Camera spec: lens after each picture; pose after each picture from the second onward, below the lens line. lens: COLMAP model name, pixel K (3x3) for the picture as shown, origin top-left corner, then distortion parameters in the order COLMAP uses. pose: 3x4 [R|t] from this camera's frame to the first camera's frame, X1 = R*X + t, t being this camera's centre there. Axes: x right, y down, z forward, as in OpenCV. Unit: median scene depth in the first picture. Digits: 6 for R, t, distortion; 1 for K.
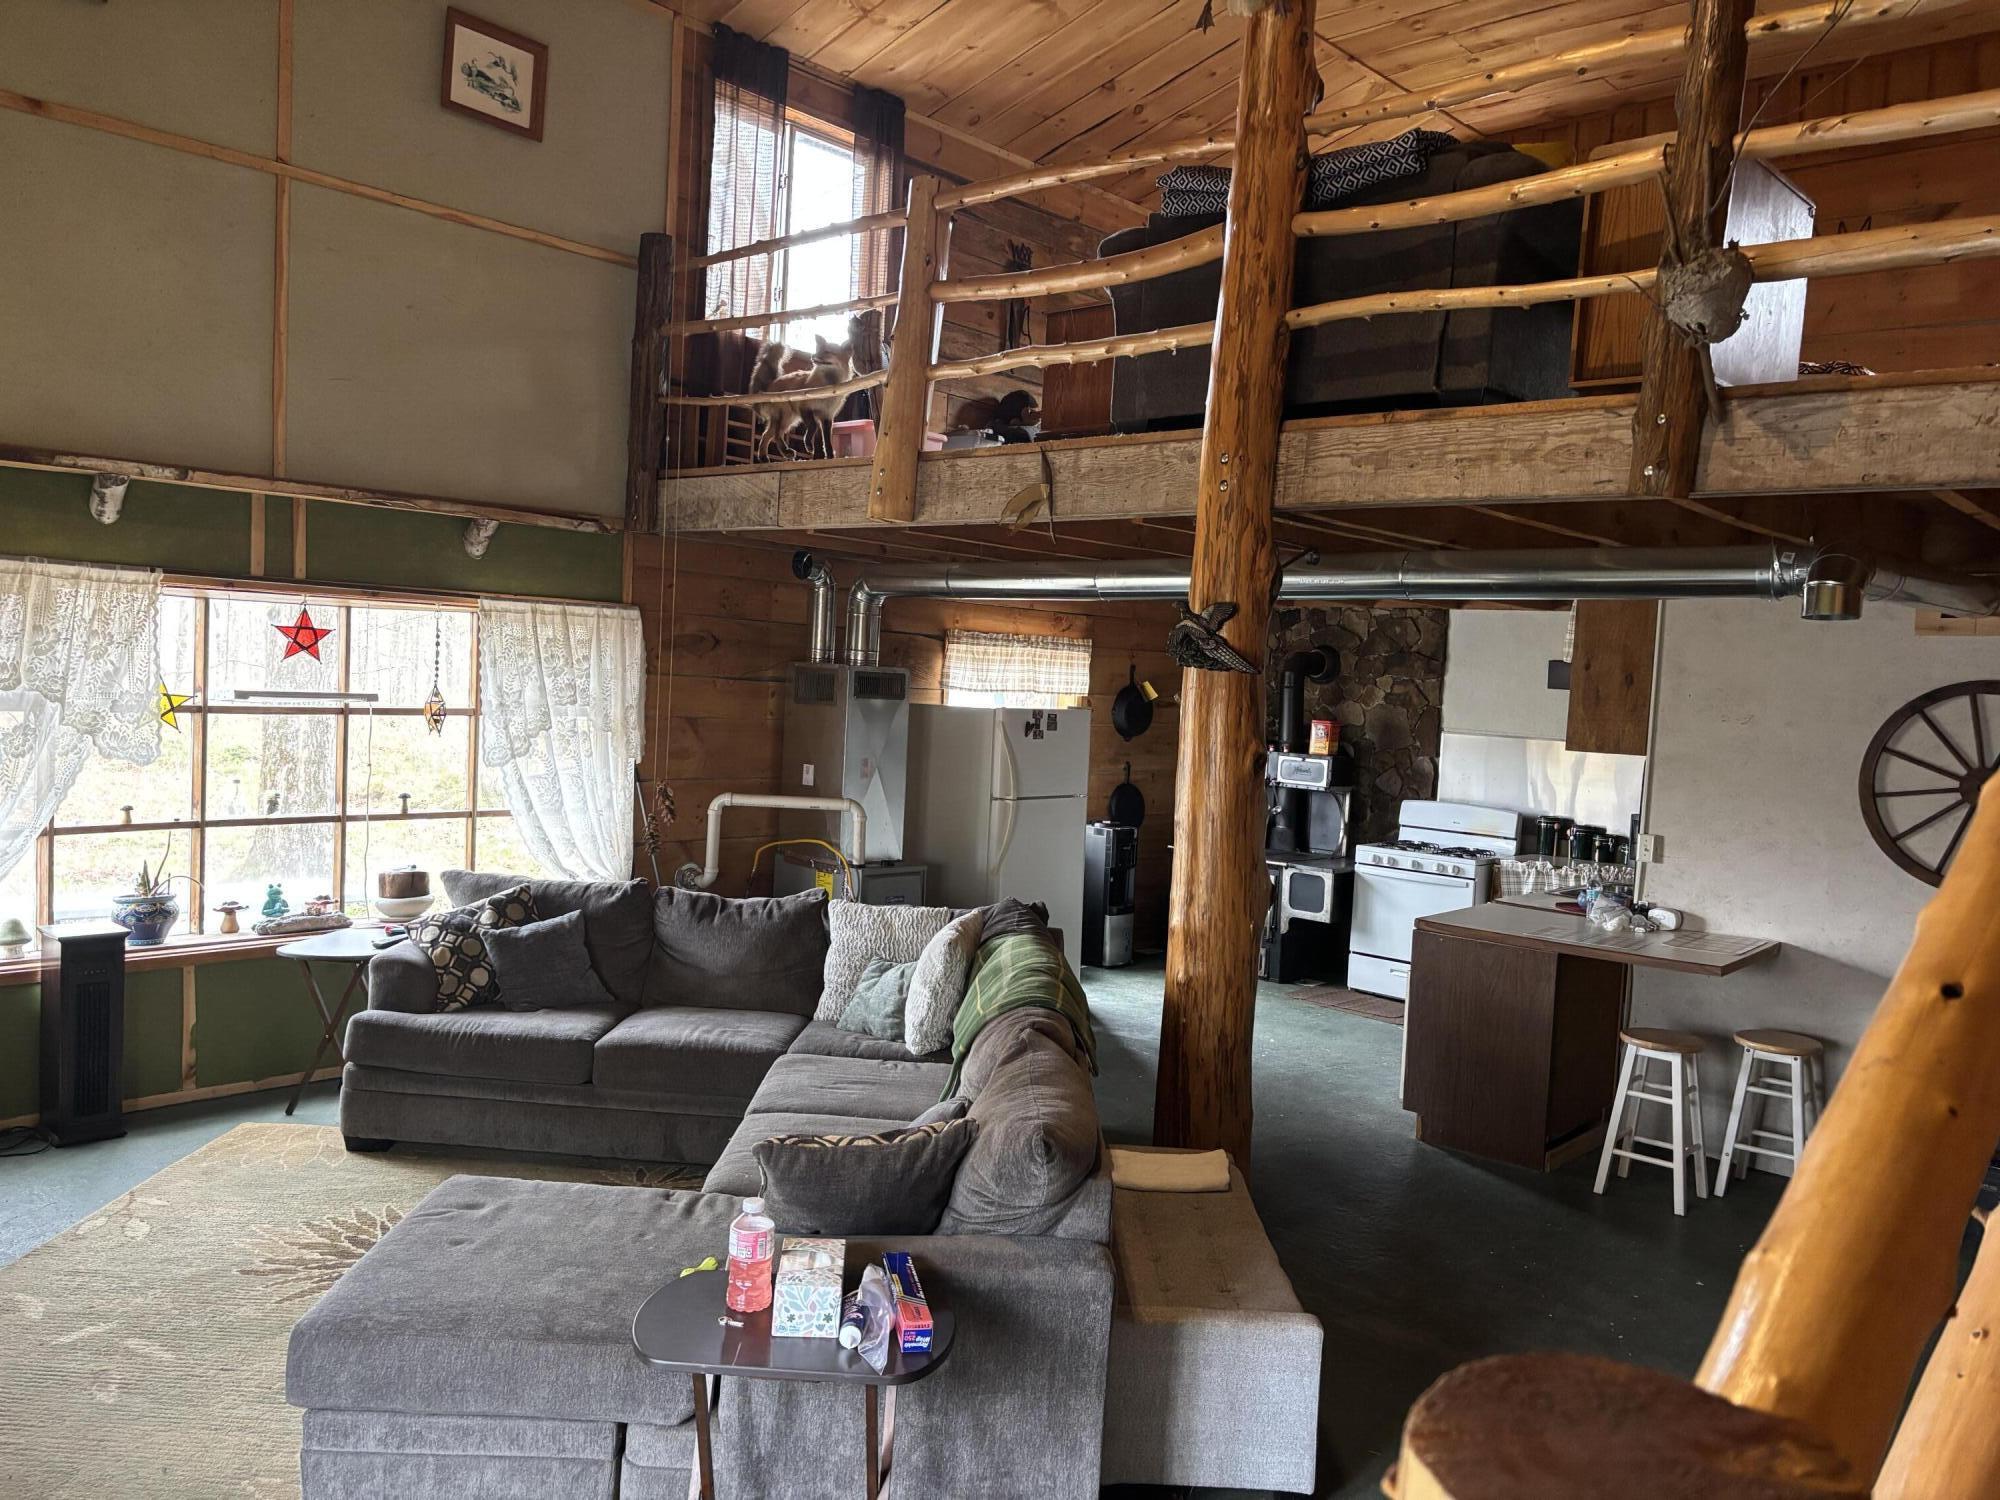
lens RADIAL K [[1502.7, 0, 1006.9], [0, 1502.7, 749.1], [0, 0, 1]] dist [0.050247, -0.049513]
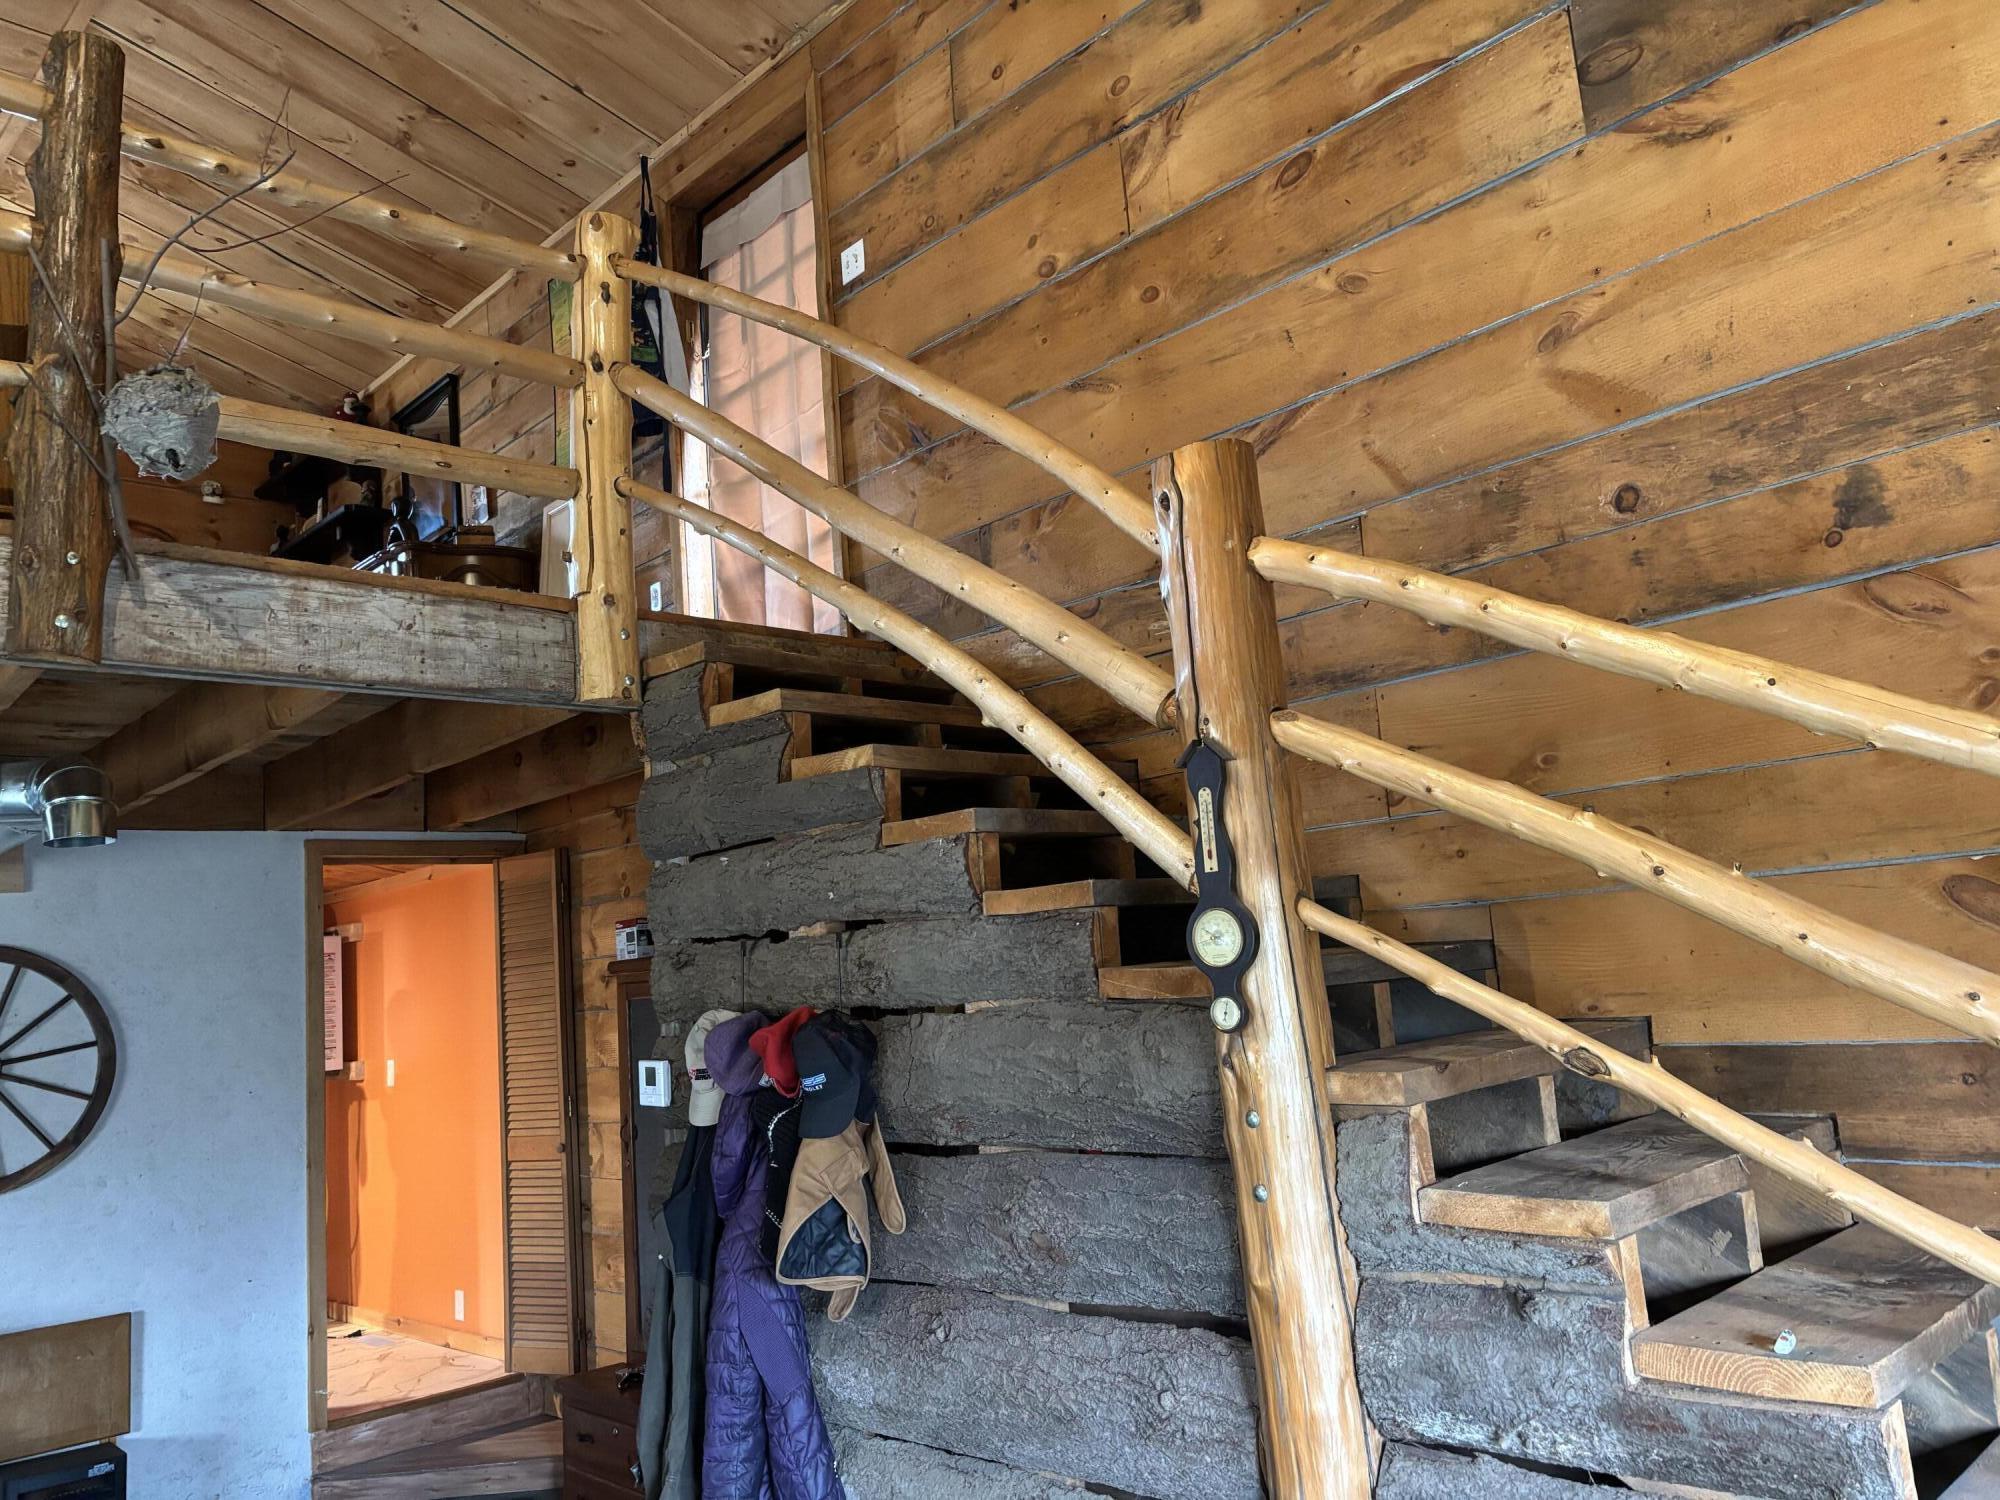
lens RADIAL K [[1502.7, 0, 1005.3], [0, 1502.7, 747.1], [0, 0, 1]] dist [0.050247, -0.049513]
pose [[0.041241, 0.094837, 0.994638, -0.203111], [0.136021, 0.985684, -0.099623, 0.010498], [-0.989847, 0.139400, 0.027751, 0.359568]]
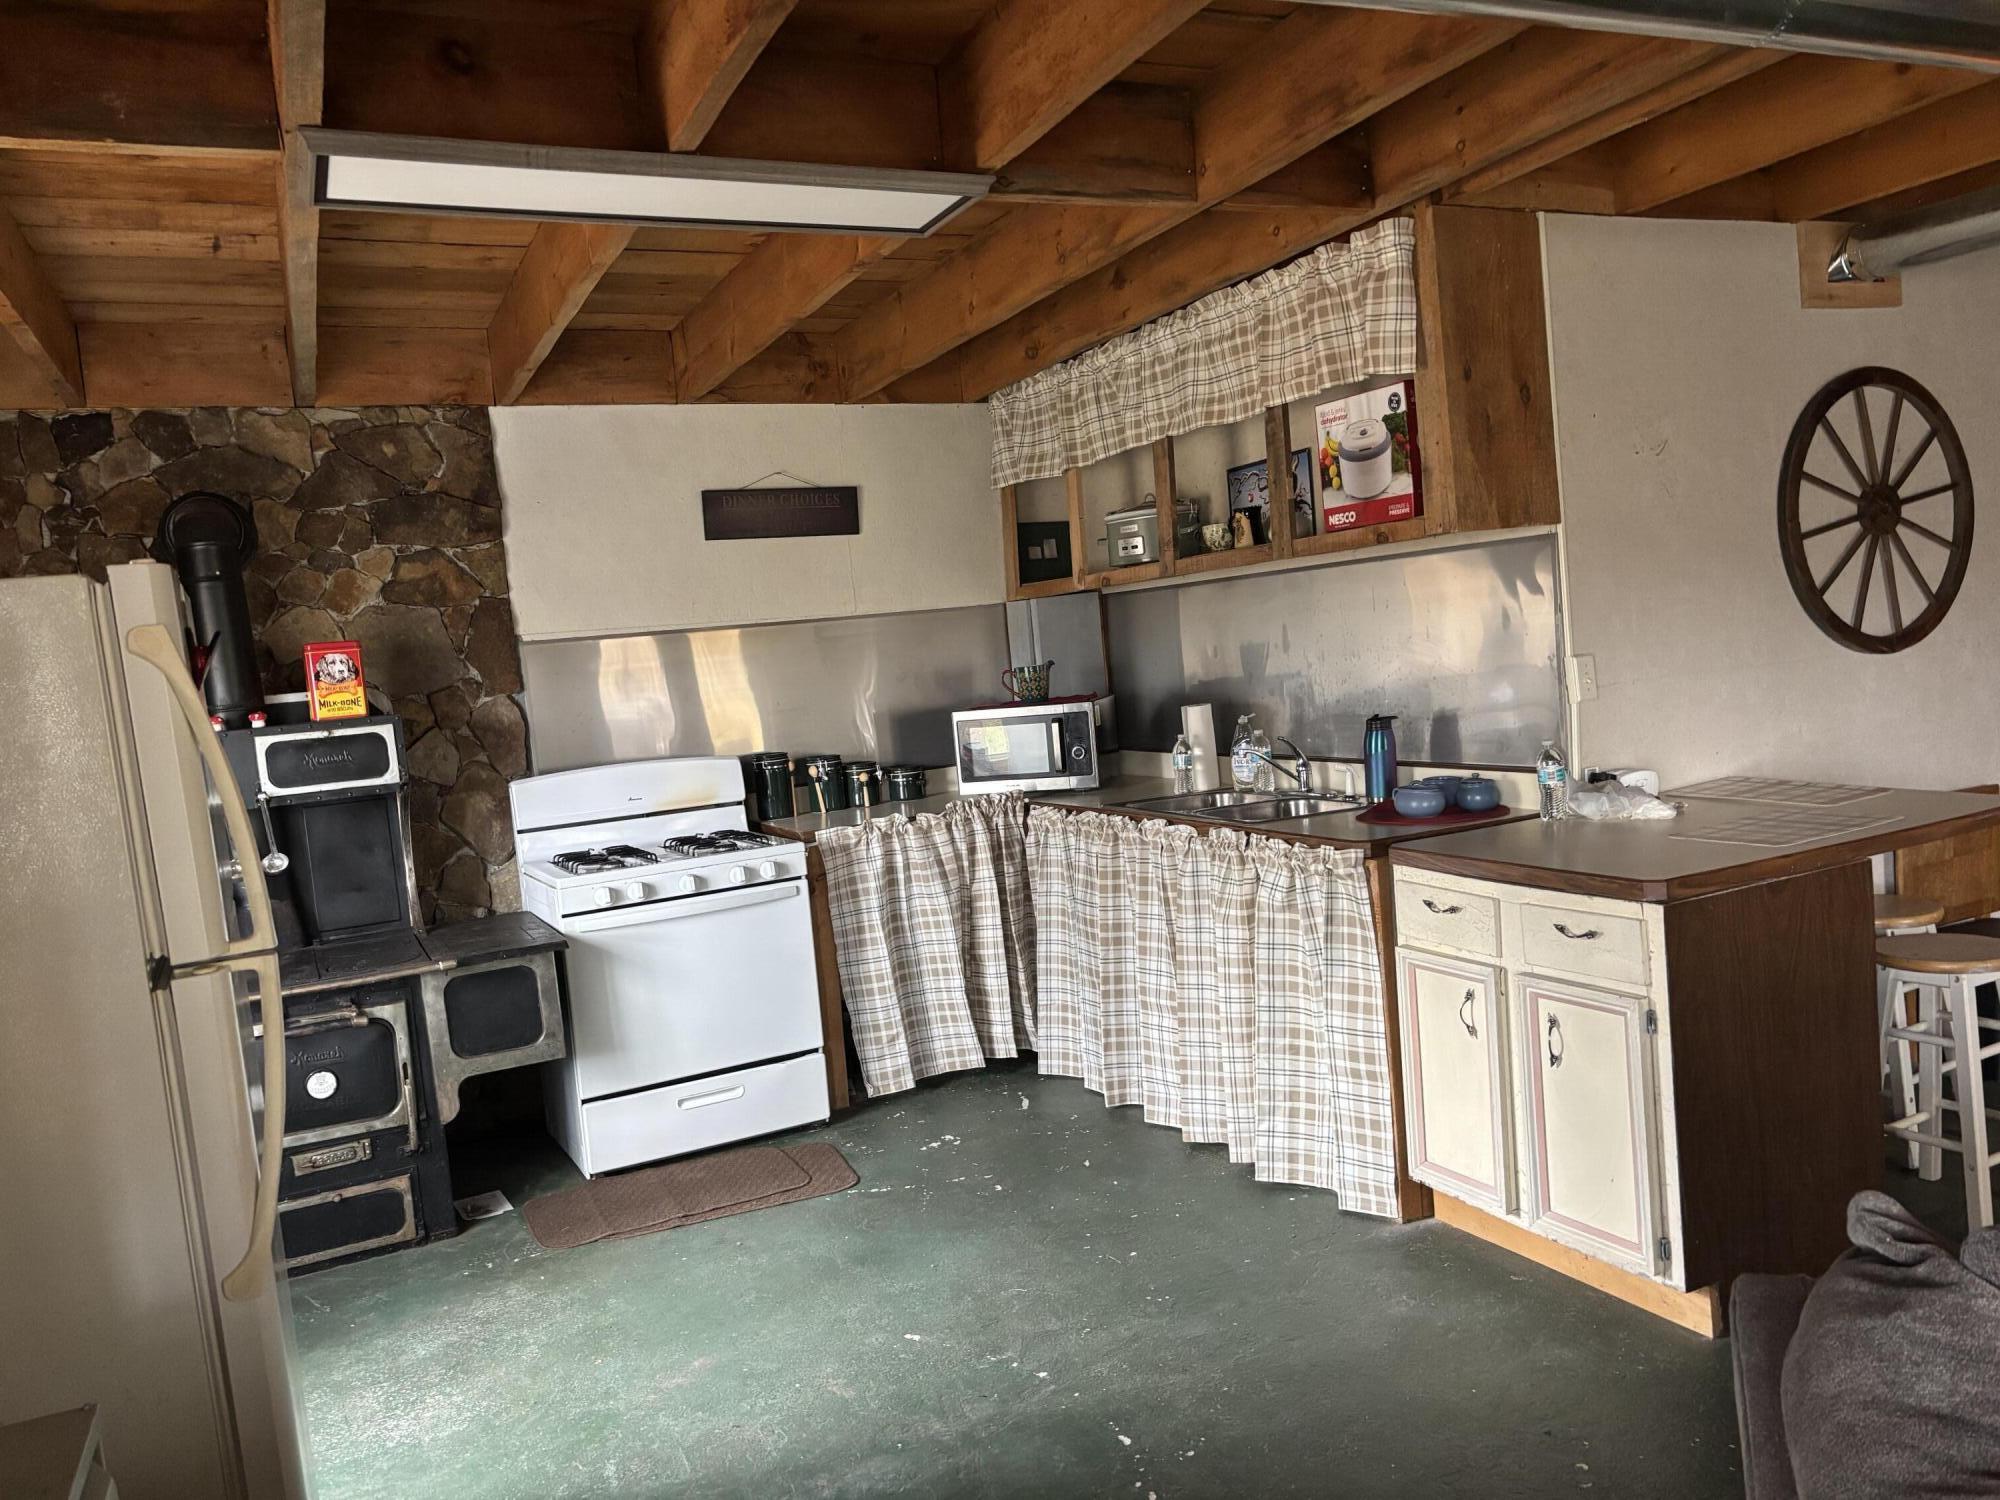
lens RADIAL K [[1502.7, 0, 980.0], [0, 1502.7, 751.4], [0, 0, 1]] dist [0.050247, -0.049513]
pose [[0.365995, -0.155003, 0.917617, -0.233673], [0.158324, 0.982028, 0.102735, -0.005052], [-0.917050, 0.107680, 0.383958, 1.100164]]
